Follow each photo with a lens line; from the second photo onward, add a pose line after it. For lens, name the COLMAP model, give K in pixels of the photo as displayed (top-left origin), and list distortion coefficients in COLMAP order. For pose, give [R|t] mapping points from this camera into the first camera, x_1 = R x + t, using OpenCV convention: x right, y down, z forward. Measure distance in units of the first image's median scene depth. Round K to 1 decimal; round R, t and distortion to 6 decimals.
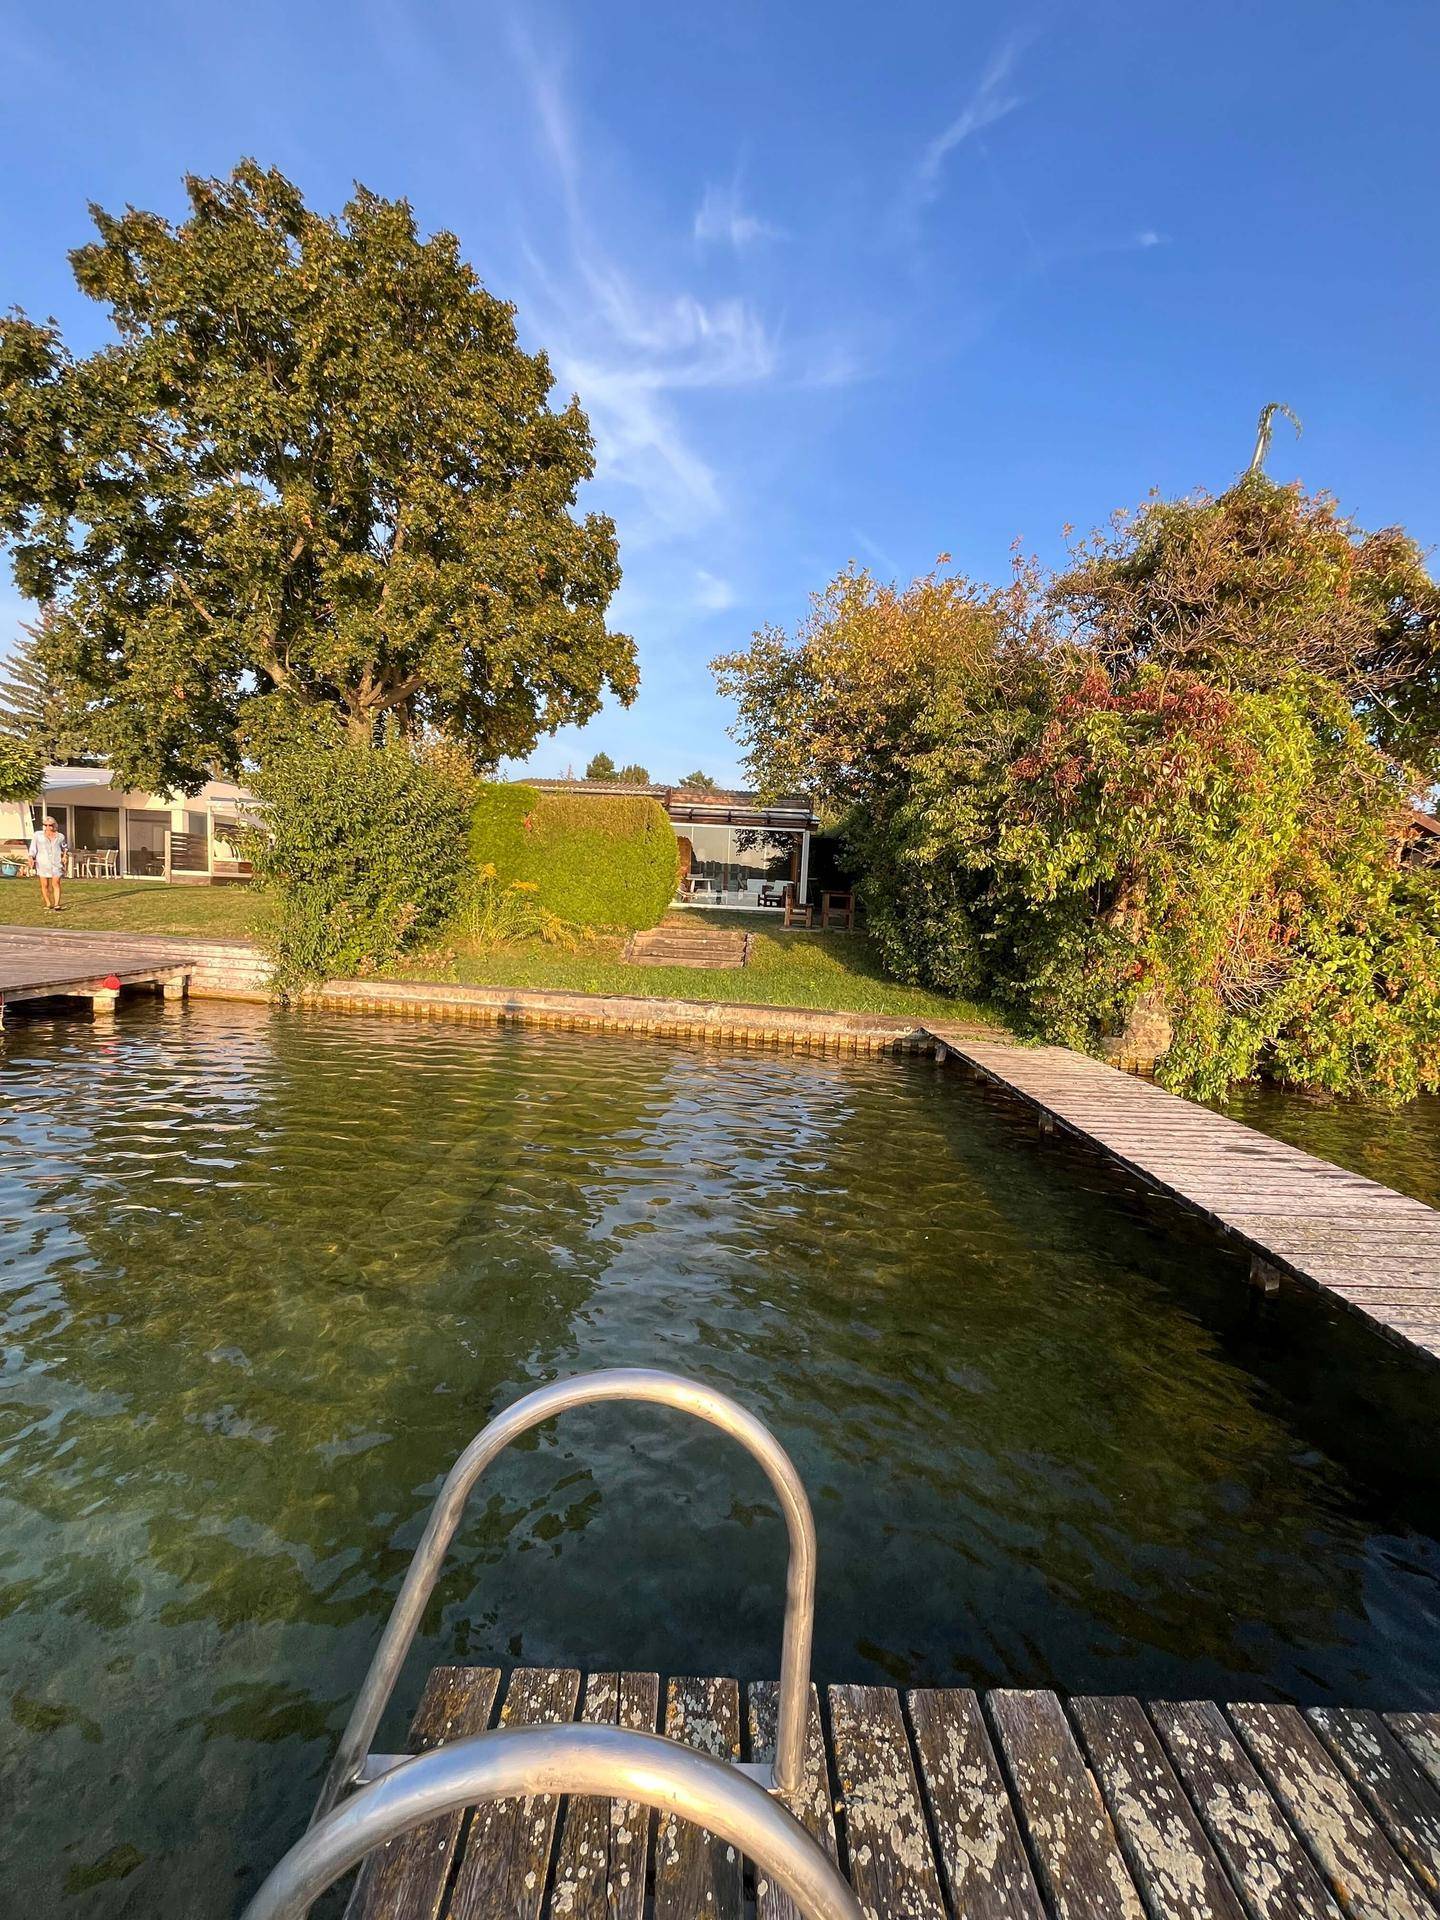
lens RADIAL K [[758.2, 0, 732.5], [0, 758.2, 962.5], [0, 0, 1]] dist [-0.004146, -0.000149]
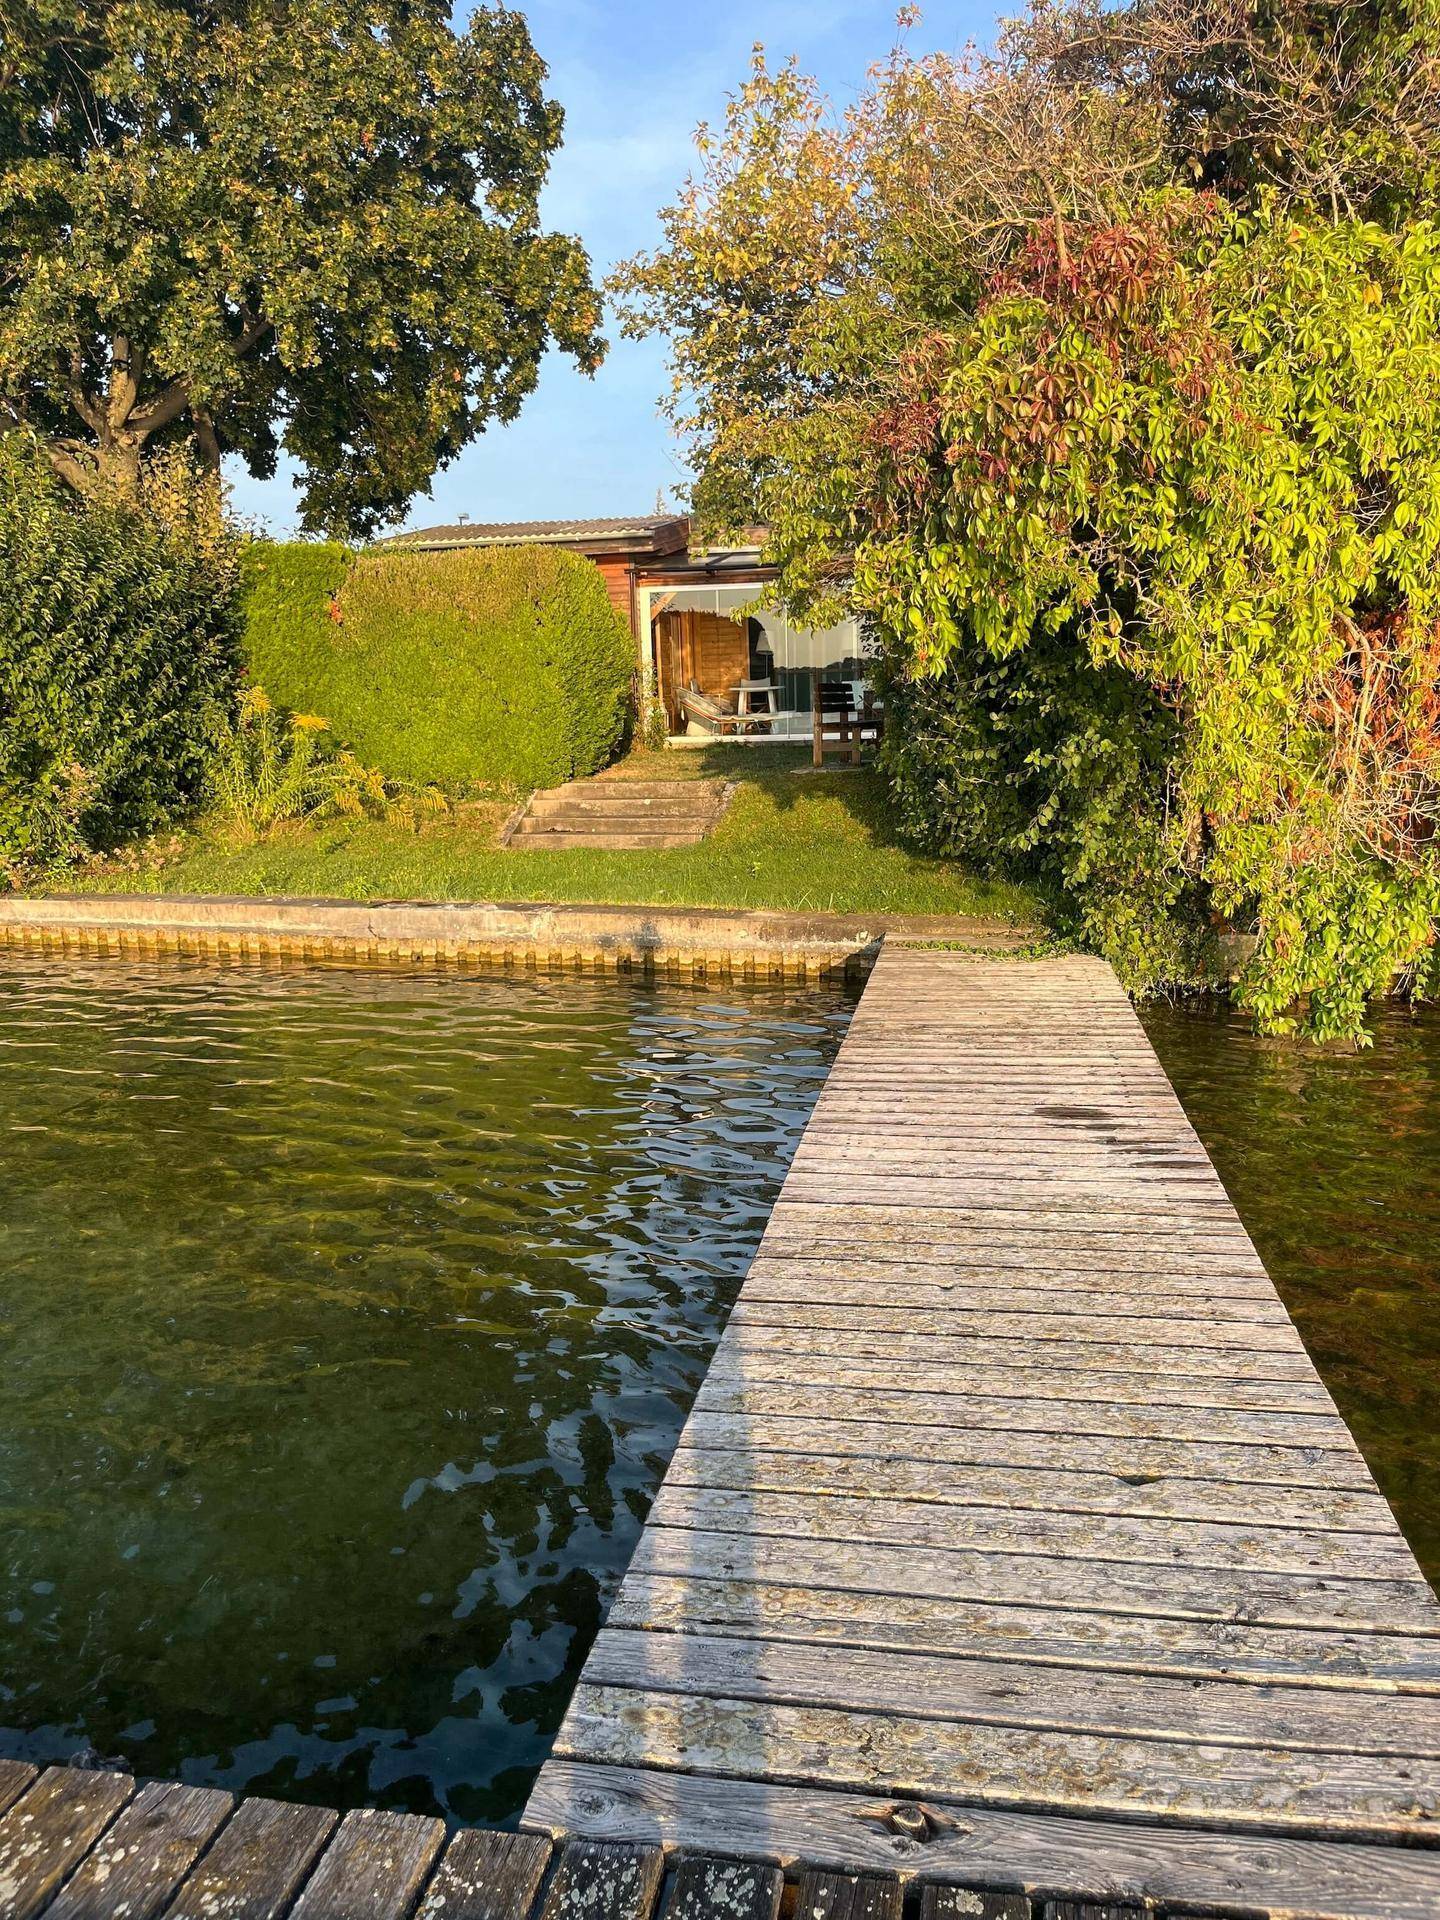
lens RADIAL K [[1410.6, 0, 700.7], [0, 1410.6, 984.7], [0, 0, 1]] dist [0.052792, -0.076739]
pose [[0.980007, -0.034565, -0.195940, 0.246148], [0.052497, 0.994817, 0.087076, 0.021055], [0.191914, -0.095621, 0.976742, -0.021469]]
